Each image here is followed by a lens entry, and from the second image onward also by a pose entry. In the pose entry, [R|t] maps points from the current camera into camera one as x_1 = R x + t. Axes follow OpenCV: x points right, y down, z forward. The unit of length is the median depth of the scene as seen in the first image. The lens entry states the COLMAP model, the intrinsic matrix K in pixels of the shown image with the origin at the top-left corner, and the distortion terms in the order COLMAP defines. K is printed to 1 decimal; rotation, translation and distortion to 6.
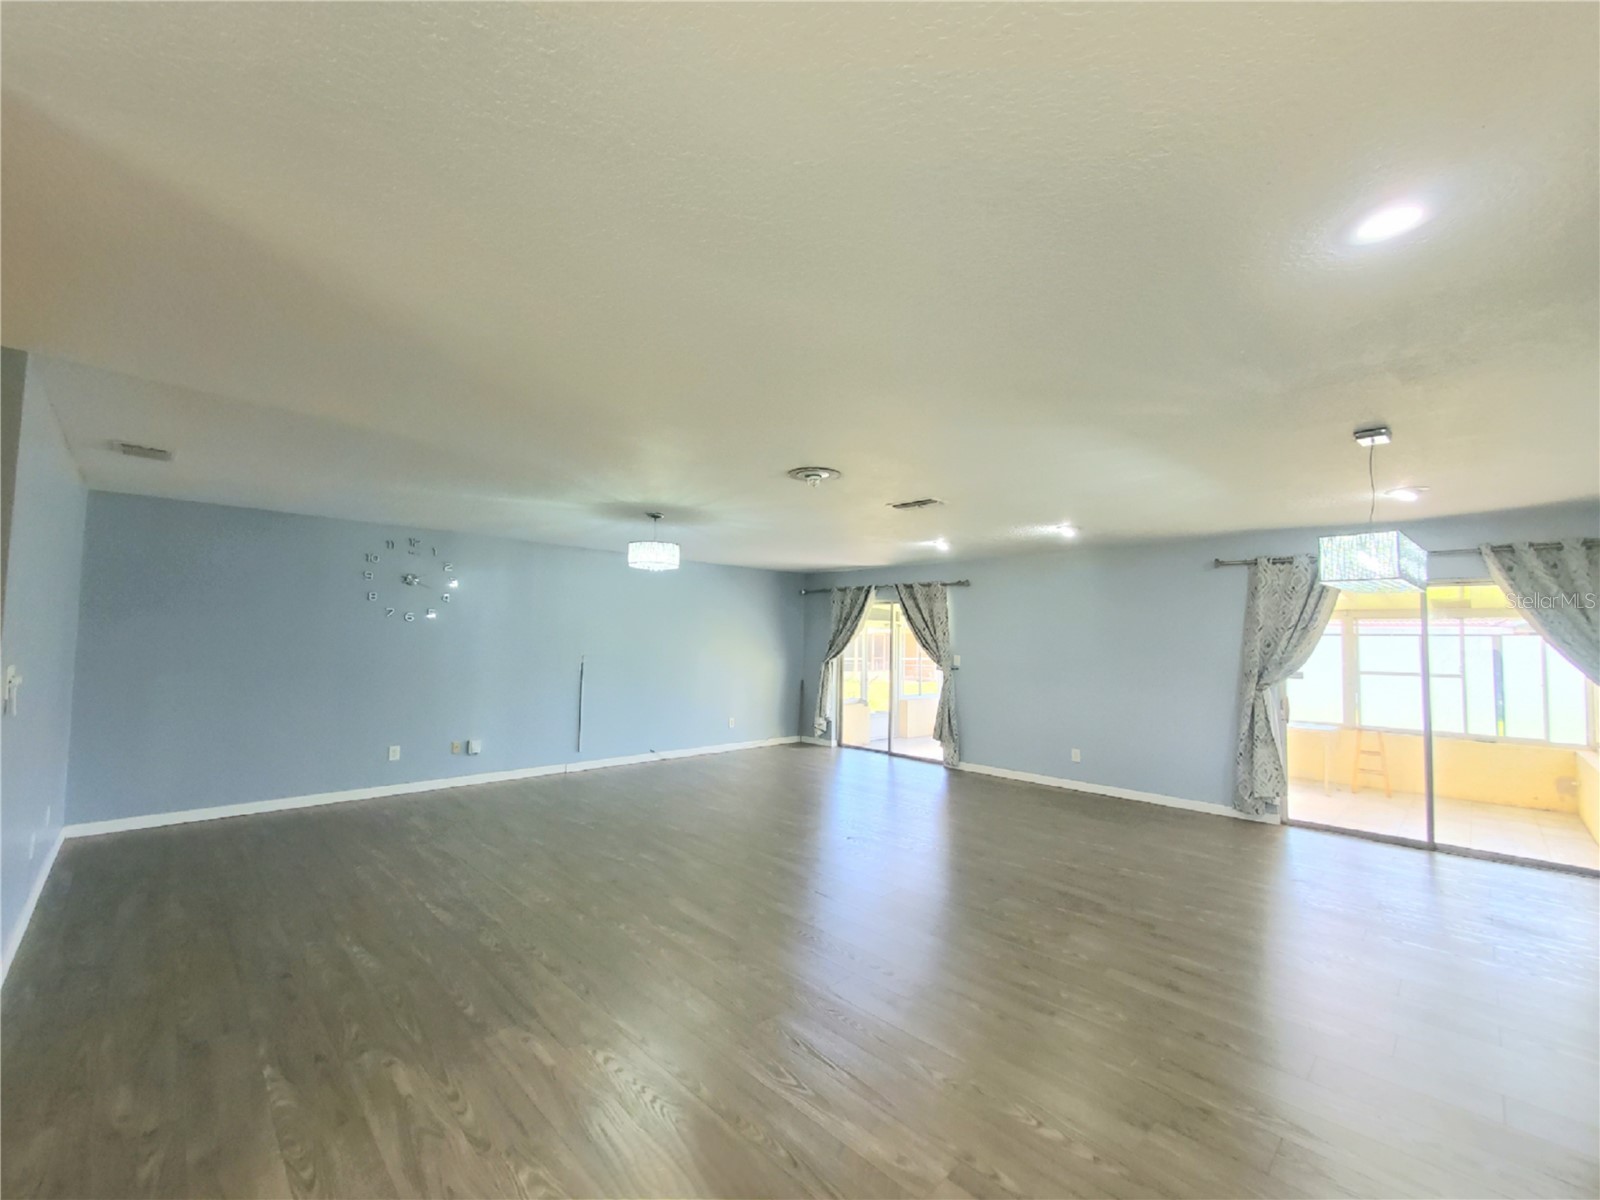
lens RADIAL K [[656.4, 0, 807.5], [0, 656.4, 611.3], [0, 0, 1]] dist [0.000451, -0.000042]
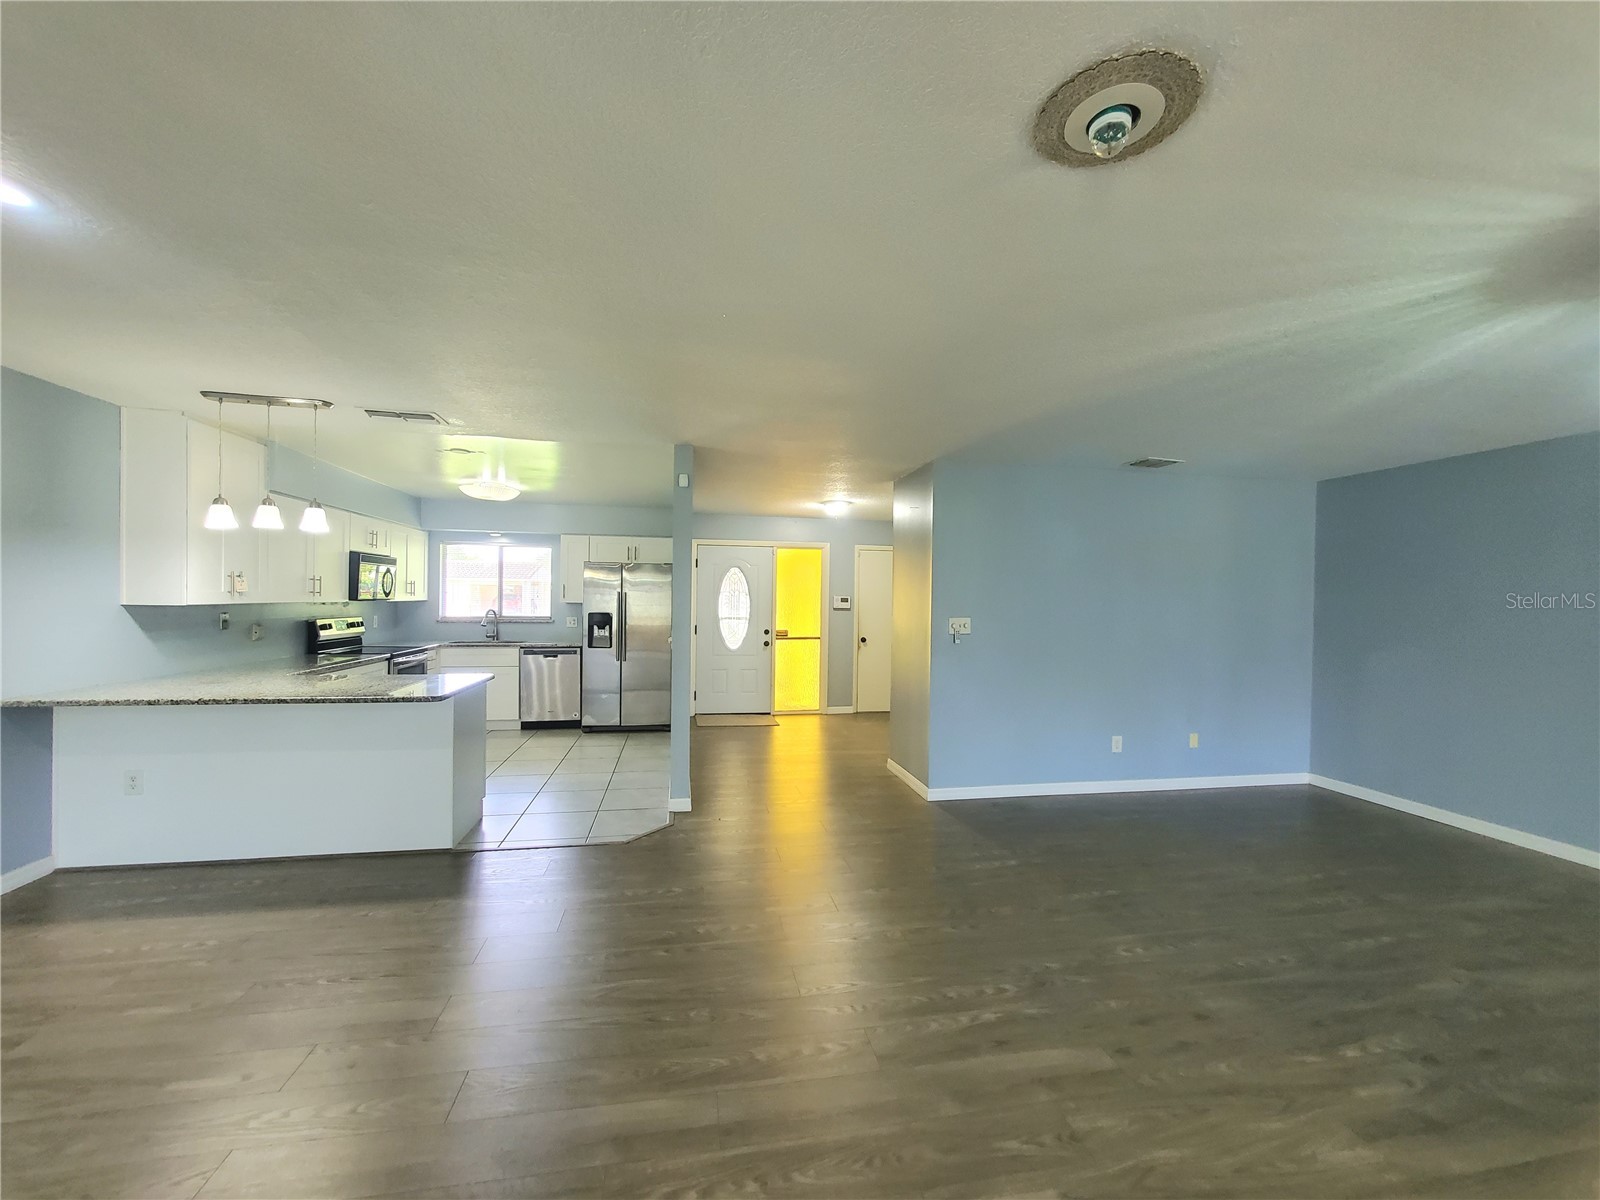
lens RADIAL K [[634.6, 0, 798.0], [0, 634.6, 603.3], [0, 0, 1]] dist [-0.000325, -0.000177]
pose [[-0.570912, -0.022375, -0.820706, 0.185964], [0.014010, 0.999218, -0.036987, 0.030300], [0.820892, -0.032614, -0.570152, 0.510758]]
